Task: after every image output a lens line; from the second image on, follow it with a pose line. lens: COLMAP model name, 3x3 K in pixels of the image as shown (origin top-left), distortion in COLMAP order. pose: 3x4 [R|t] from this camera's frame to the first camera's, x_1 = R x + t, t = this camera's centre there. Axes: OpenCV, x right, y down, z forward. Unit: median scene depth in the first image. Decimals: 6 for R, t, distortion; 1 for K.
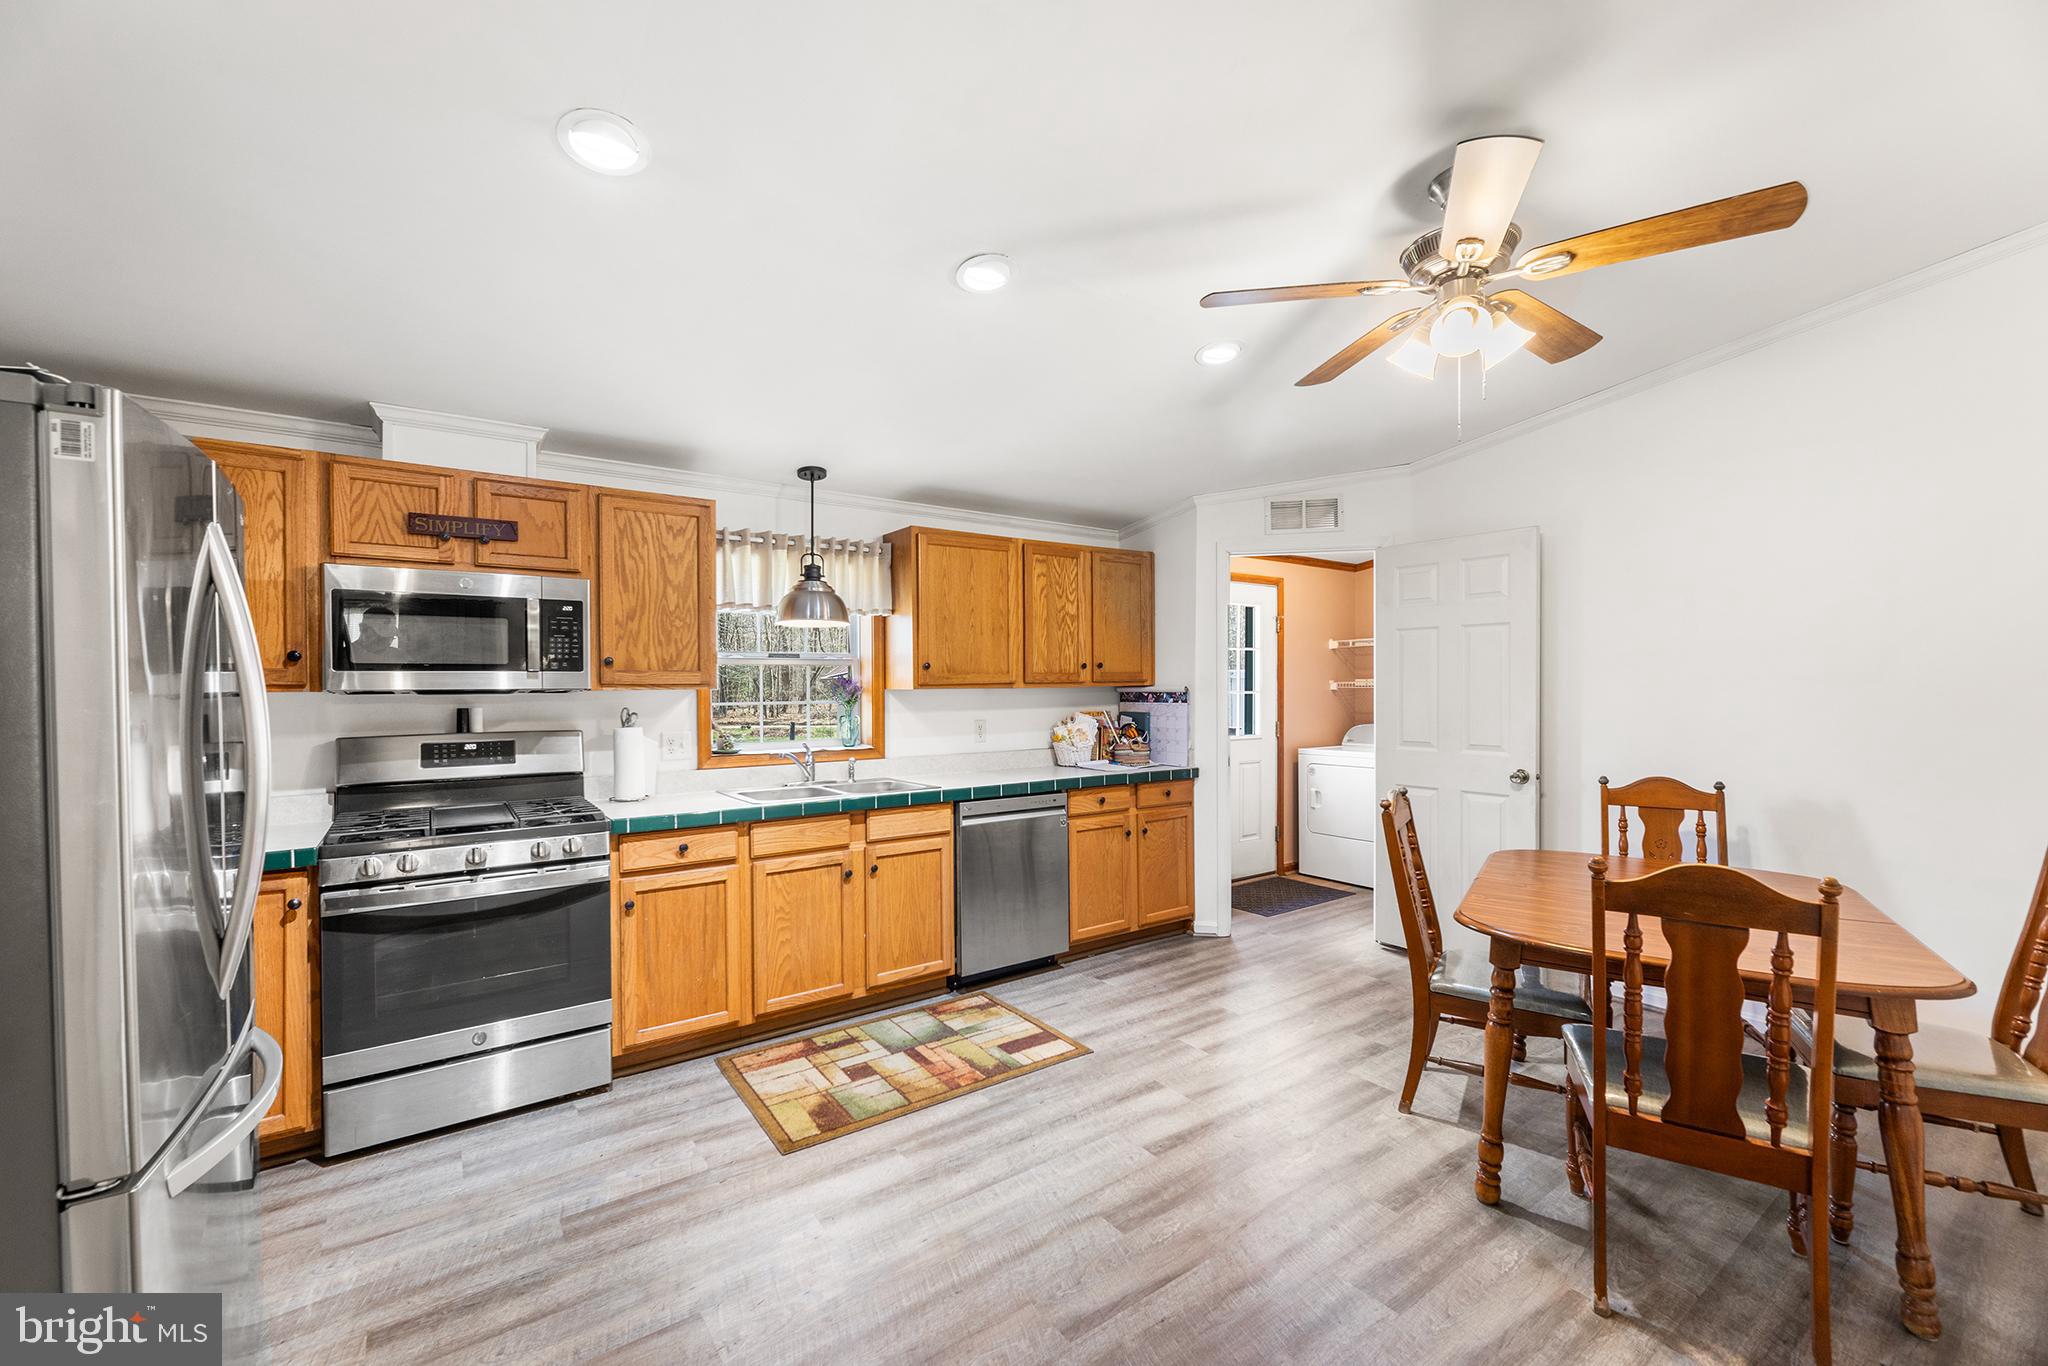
lens RADIAL K [[829.8, 0, 1020.7], [0, 829.8, 677.9], [0, 0, 1]] dist [0.002597, -0.000702]
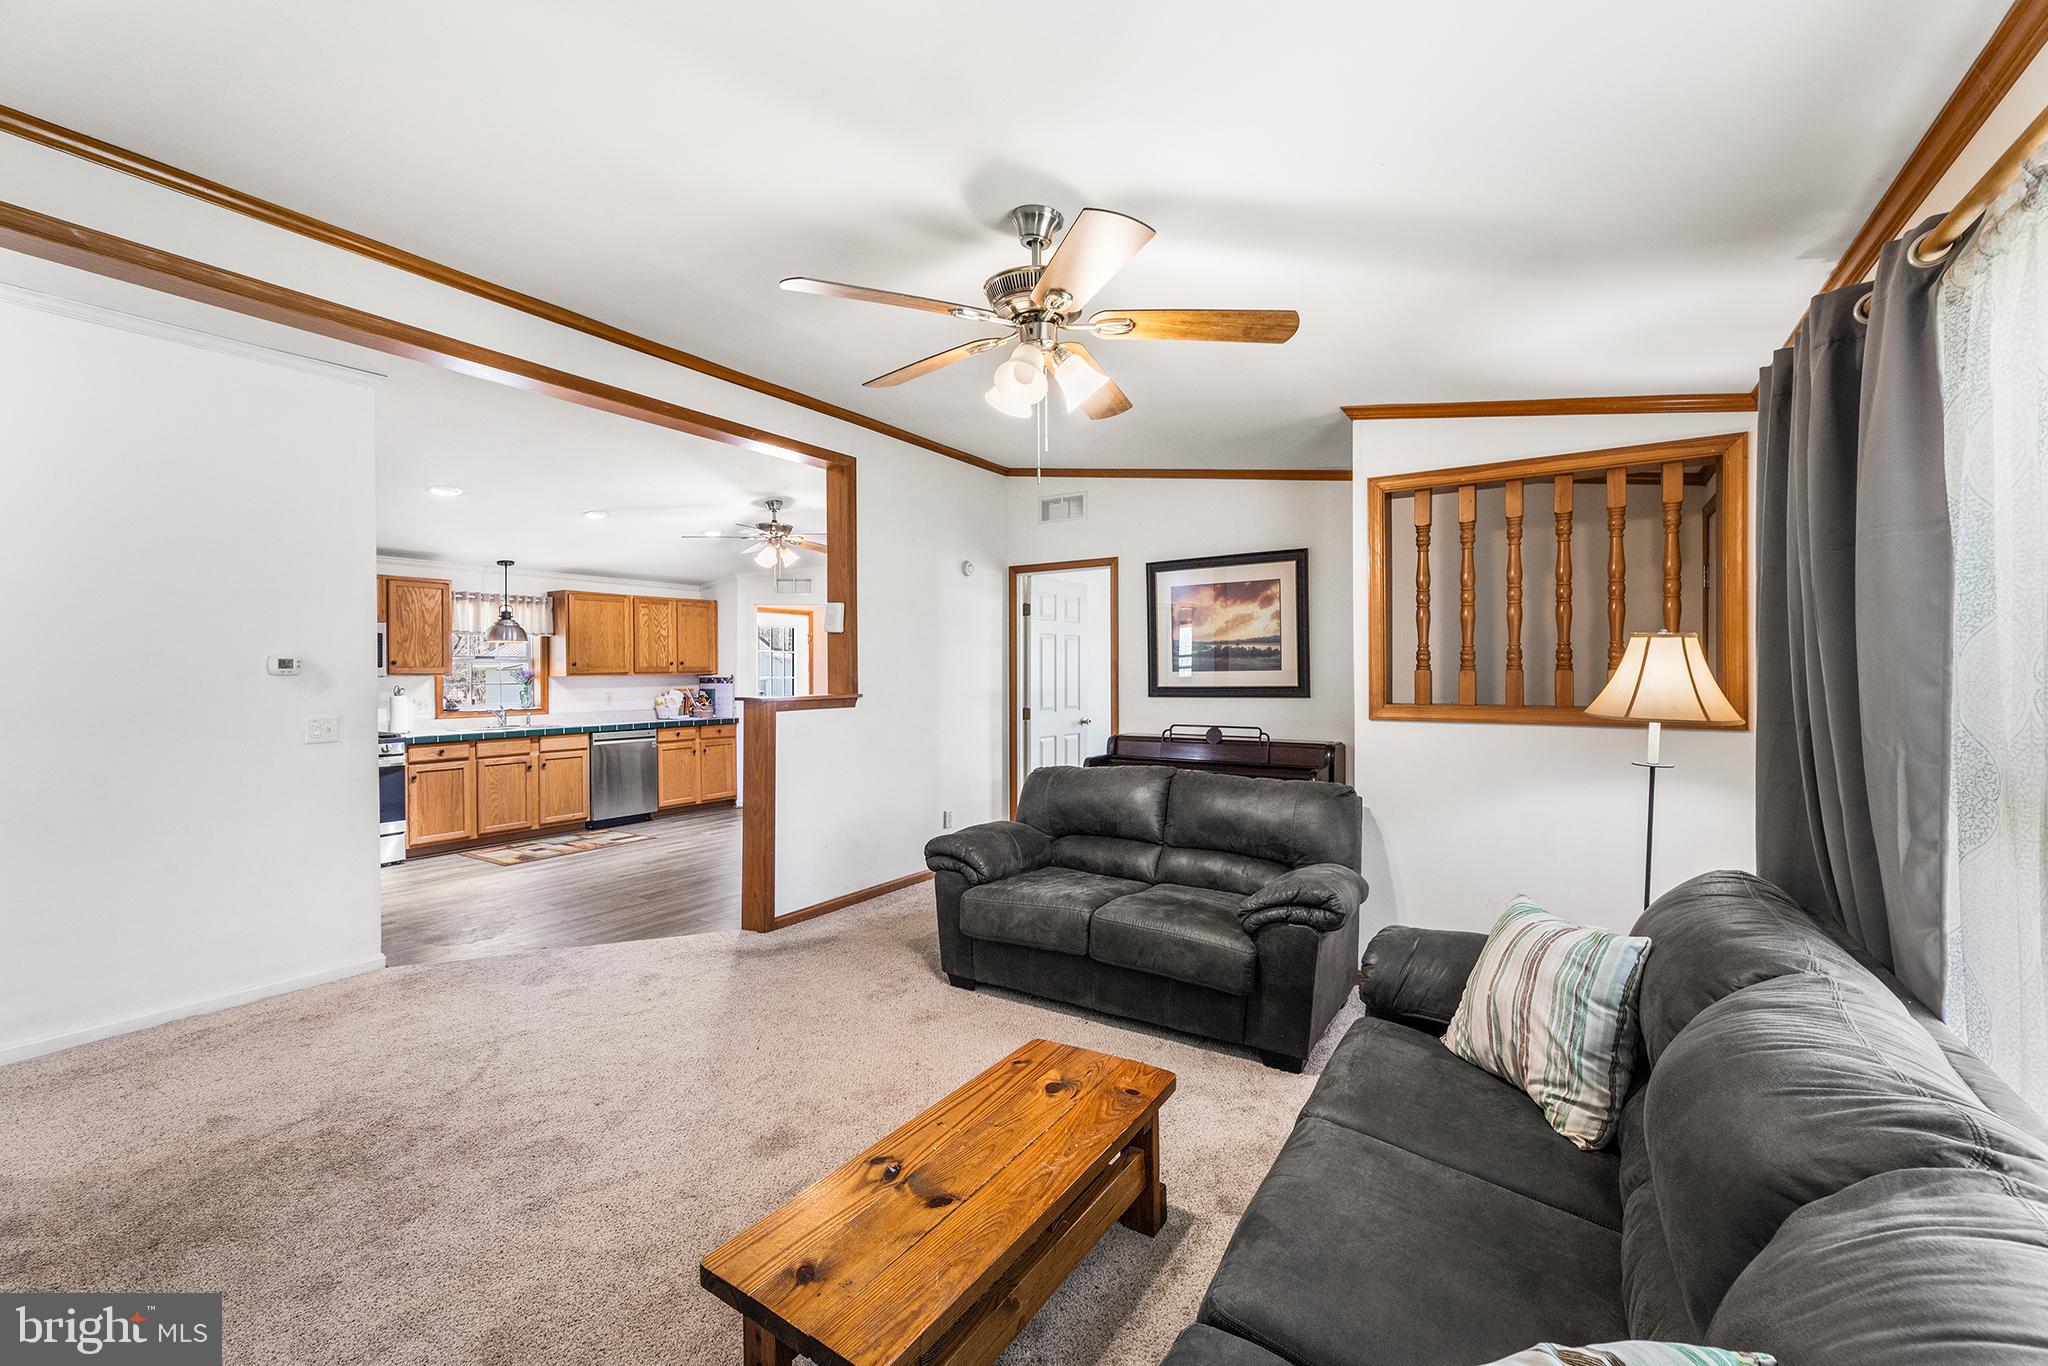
lens RADIAL K [[822.4, 0, 1022.6], [0, 822.4, 673.0], [0, 0, 1]] dist [0.009972, 0.000067]
pose [[0.929446, 0.000991, 0.368956, 0.154618], [-0.004078, 0.999963, 0.007589, -0.012931], [-0.368935, -0.008558, 0.929416, -1.216385]]
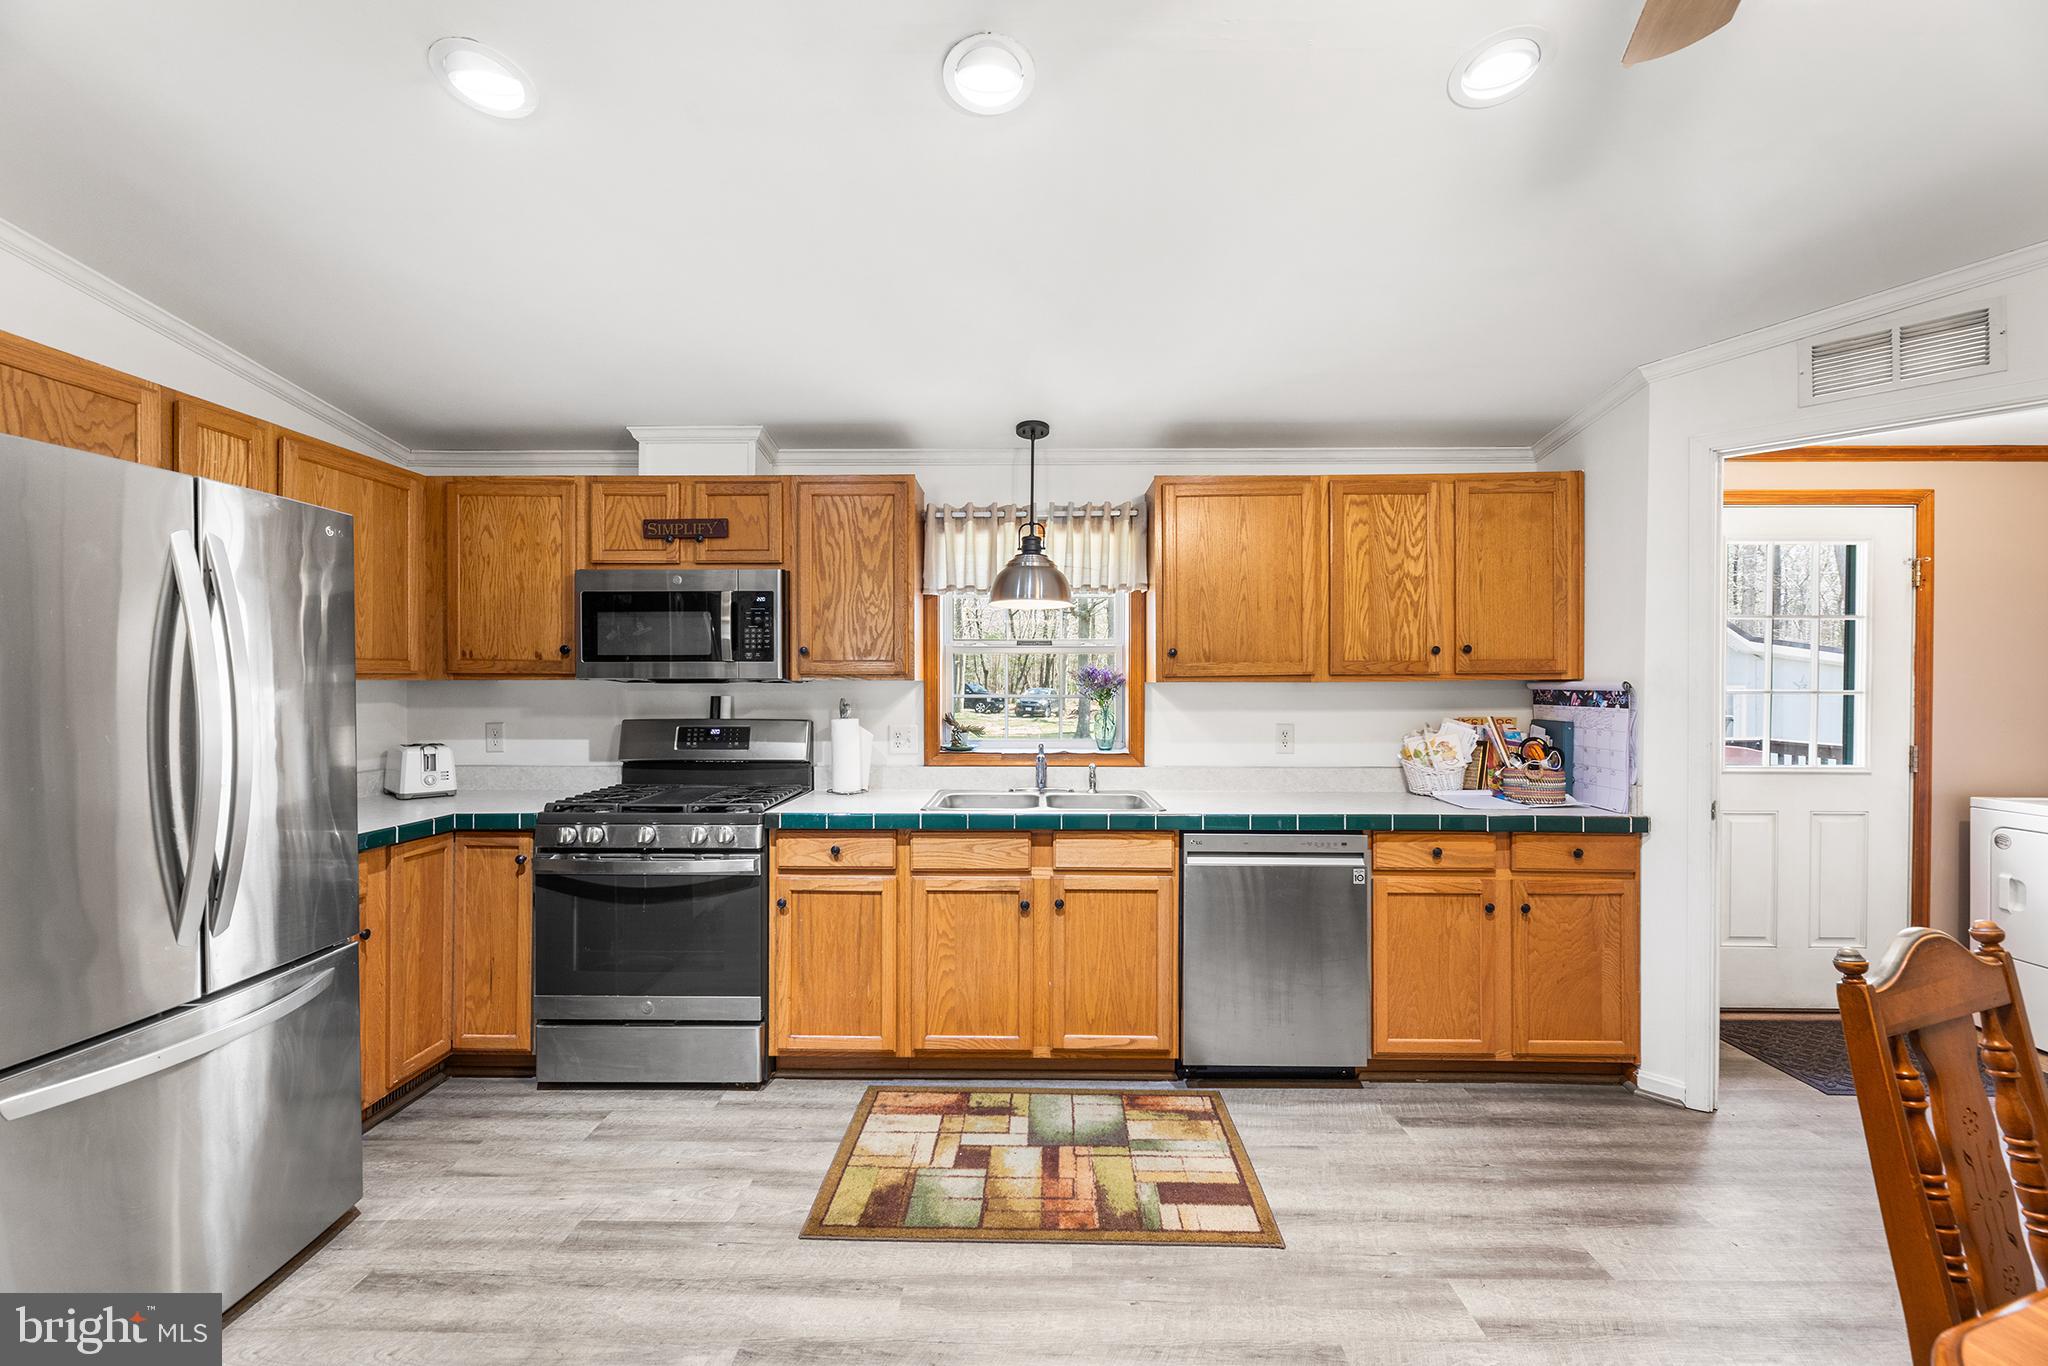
lens RADIAL K [[834.9, 0, 1023.3], [0, 834.9, 675.3], [0, 0, 1]] dist [-0.000686, -0.000308]
pose [[0.805040, 0.002635, -0.593214, 0.259434], [0.000148, 0.999989, 0.004642, 0.003551], [0.593220, -0.003824, 0.805031, 0.305723]]
